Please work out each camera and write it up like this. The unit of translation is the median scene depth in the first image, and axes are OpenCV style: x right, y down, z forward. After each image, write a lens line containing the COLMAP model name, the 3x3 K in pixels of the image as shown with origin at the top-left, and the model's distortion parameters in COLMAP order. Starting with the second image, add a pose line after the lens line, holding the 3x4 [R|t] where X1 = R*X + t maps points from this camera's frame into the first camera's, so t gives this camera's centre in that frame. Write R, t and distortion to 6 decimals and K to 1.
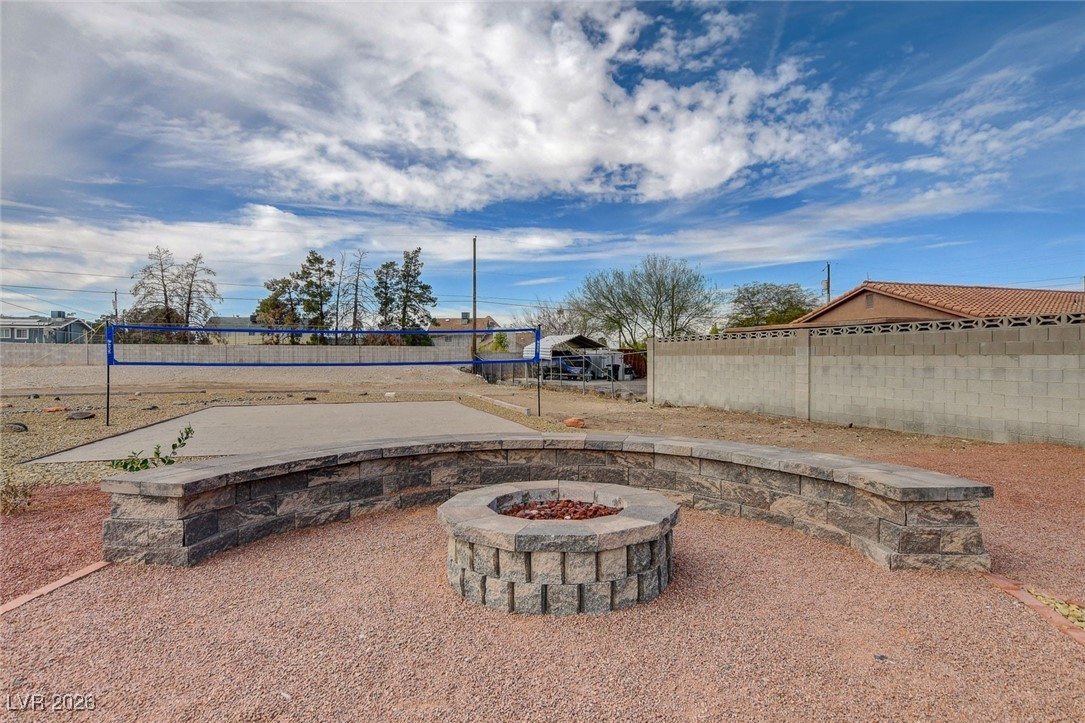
lens RADIAL K [[629.0, 0, 548.0], [0, 629.0, 356.6], [0, 0, 1]] dist [0.022420, 0.007963]
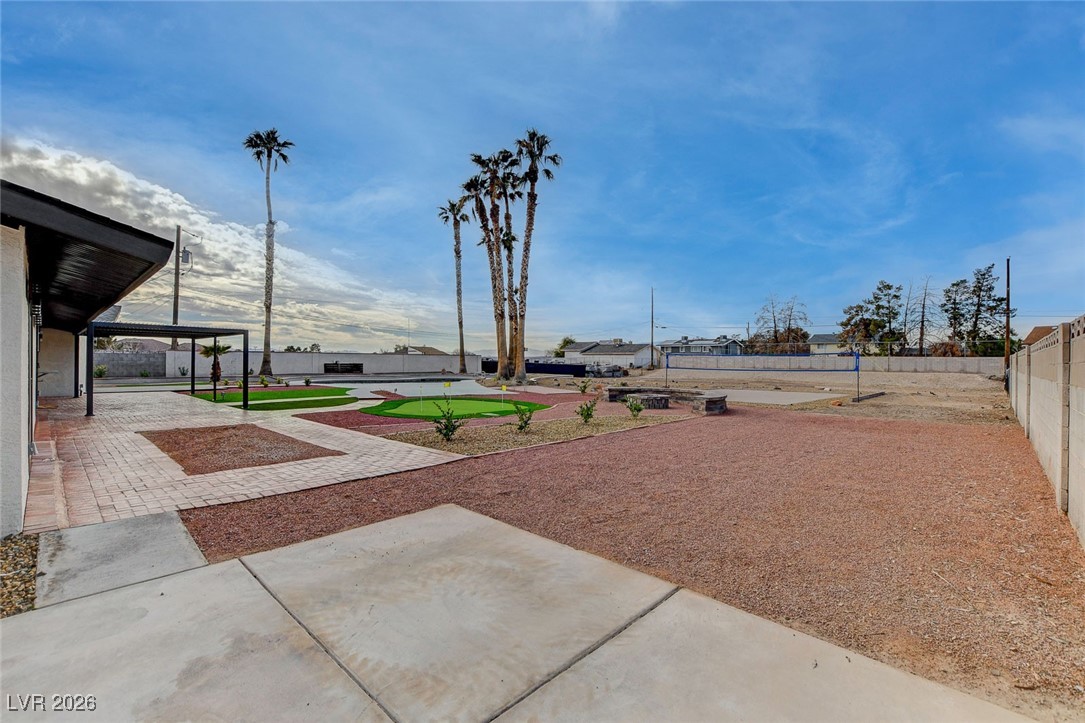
lens RADIAL K [[469.2, 0, 543.7], [0, 469.2, 362.5], [0, 0, 1]] dist [-0.024084, -0.001699]
pose [[0.502665, 0.011881, -0.864400, 0.086241], [-0.010961, 0.999913, 0.007369, -0.001961], [0.864412, 0.005770, 0.502751, -0.051342]]
